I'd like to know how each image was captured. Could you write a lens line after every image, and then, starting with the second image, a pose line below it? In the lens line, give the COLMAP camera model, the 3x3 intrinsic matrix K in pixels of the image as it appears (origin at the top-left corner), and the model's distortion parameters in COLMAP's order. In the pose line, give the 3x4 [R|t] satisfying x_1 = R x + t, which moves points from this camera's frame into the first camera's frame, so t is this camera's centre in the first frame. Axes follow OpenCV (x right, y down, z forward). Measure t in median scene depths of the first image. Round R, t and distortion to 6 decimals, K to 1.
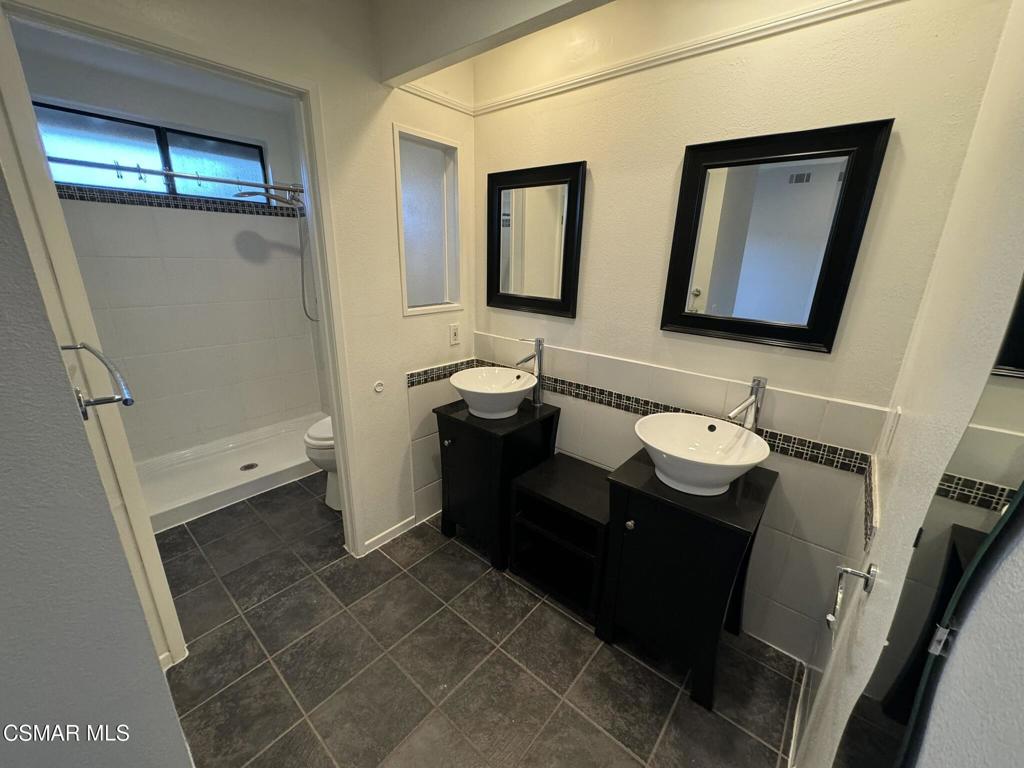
lens RADIAL K [[408.9, 0, 510.9], [0, 408.9, 383.4], [0, 0, 1]] dist [-0.010371, 0.001594]
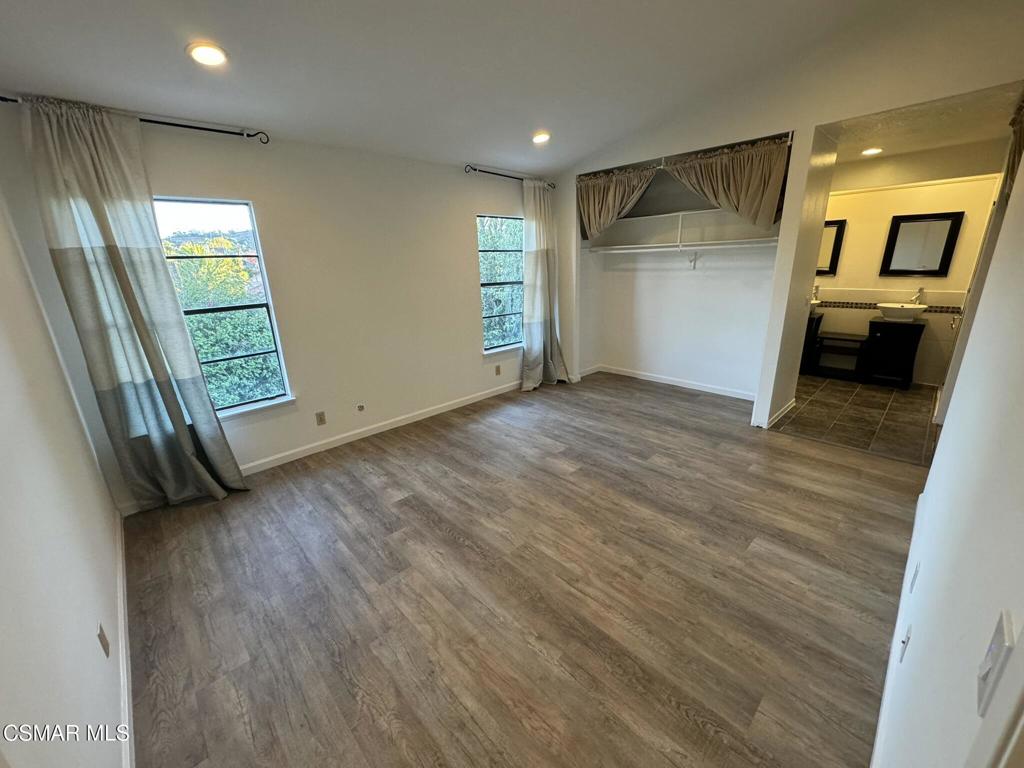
lens RADIAL K [[408.9, 0, 512.5], [0, 408.9, 382.1], [0, 0, 1]] dist [-0.010371, 0.001594]
pose [[0.991696, -0.015183, -0.127707, -2.091415], [0.014138, 0.999859, -0.009087, 0.684641], [0.127827, 0.007206, 0.991770, -2.456259]]
